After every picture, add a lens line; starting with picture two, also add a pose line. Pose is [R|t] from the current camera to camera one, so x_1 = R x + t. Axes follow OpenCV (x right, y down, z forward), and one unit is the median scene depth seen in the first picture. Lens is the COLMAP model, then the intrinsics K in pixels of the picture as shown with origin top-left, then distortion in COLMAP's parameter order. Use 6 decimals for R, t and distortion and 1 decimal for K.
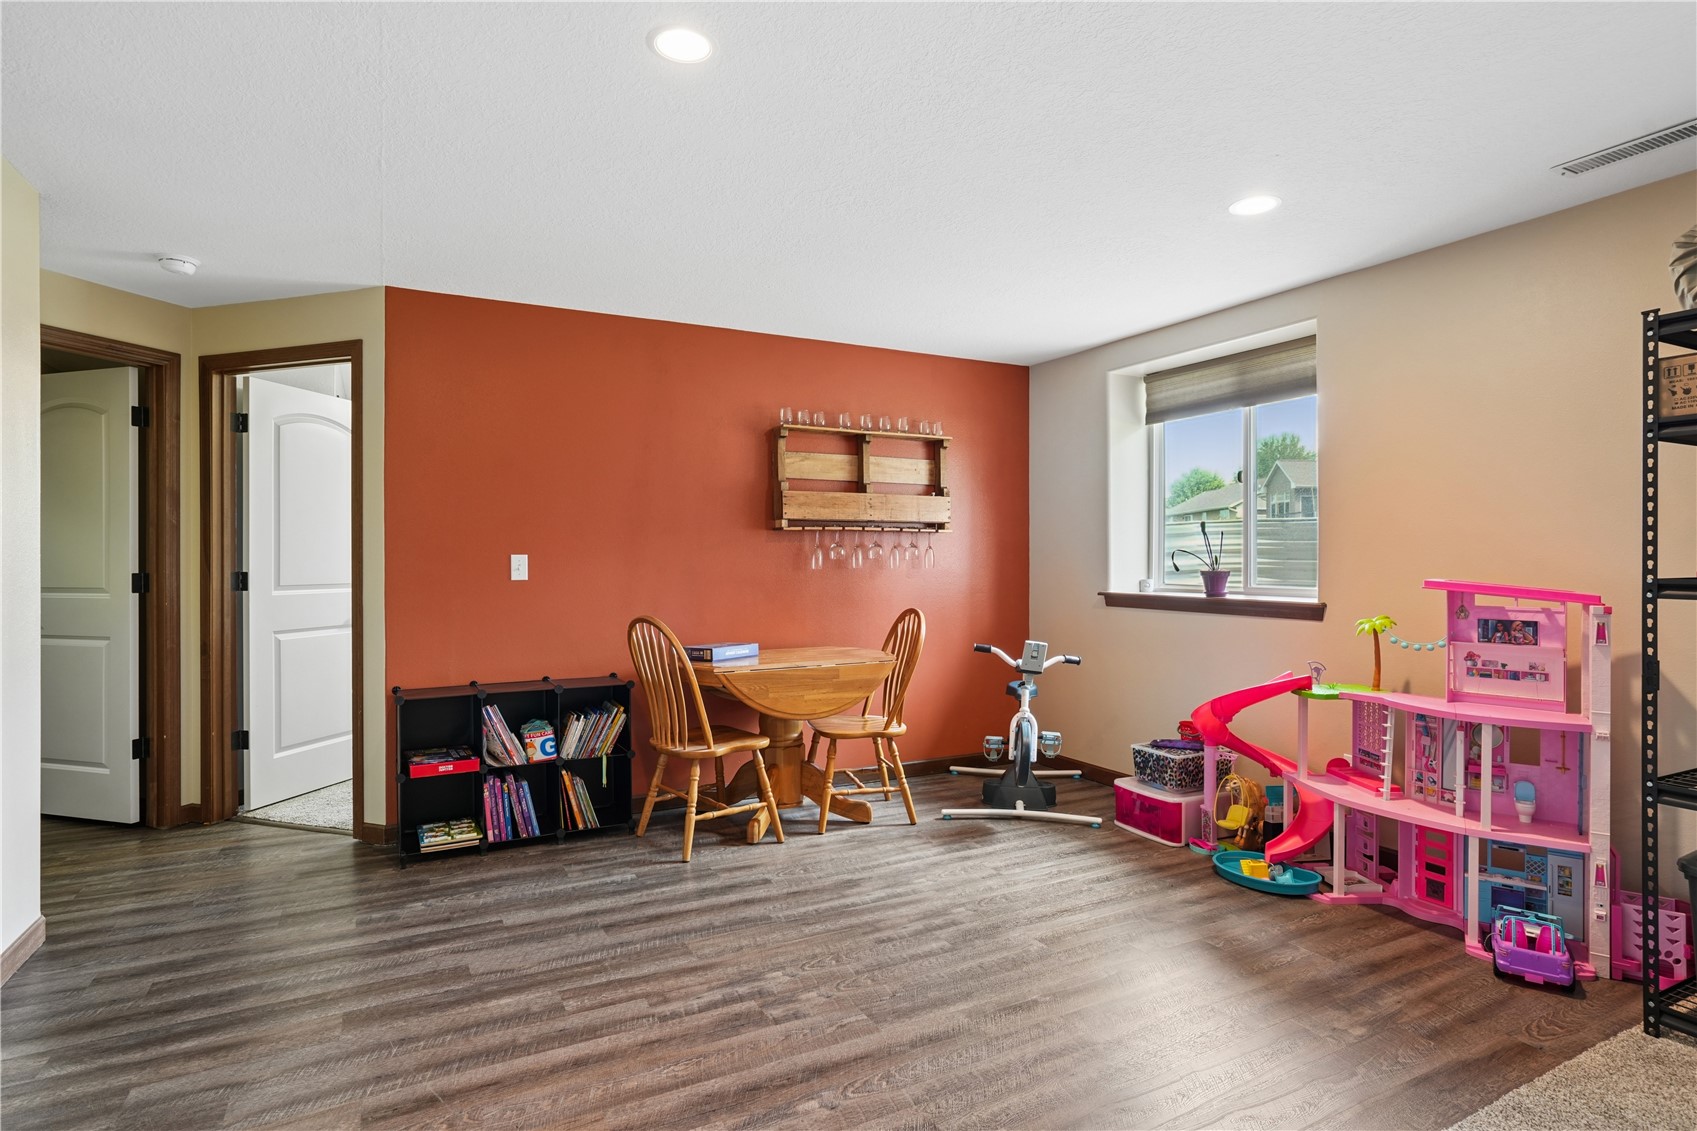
lens RADIAL K [[880.5, 0, 841.7], [0, 880.5, 560.6], [0, 0, 1]] dist [-0.031483, 0.000083]
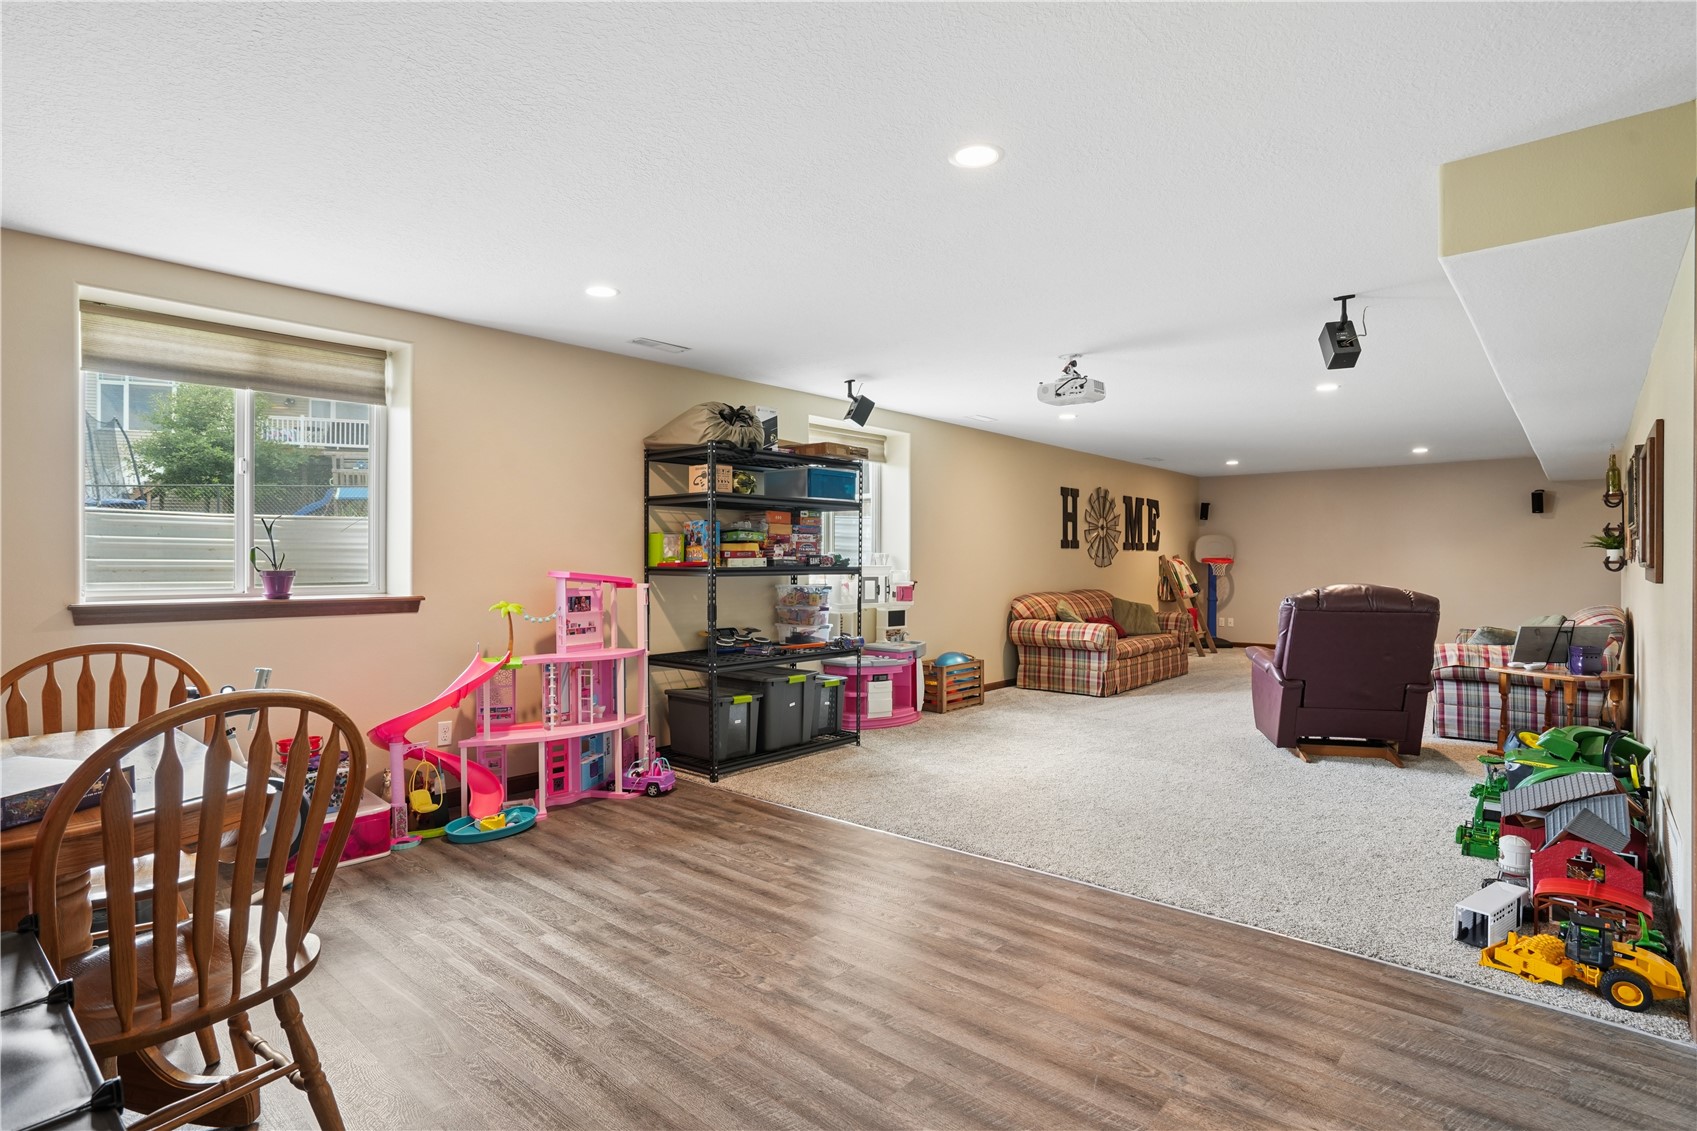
lens RADIAL K [[880.5, 0, 841.7], [0, 880.5, 560.6], [0, 0, 1]] dist [-0.031483, 0.000083]
pose [[-0.359415, -0.003231, 0.933172, -0.906149], [0.000673, 0.999993, 0.003721, -0.002546], [-0.933178, 0.001966, -0.359410, 1.136398]]
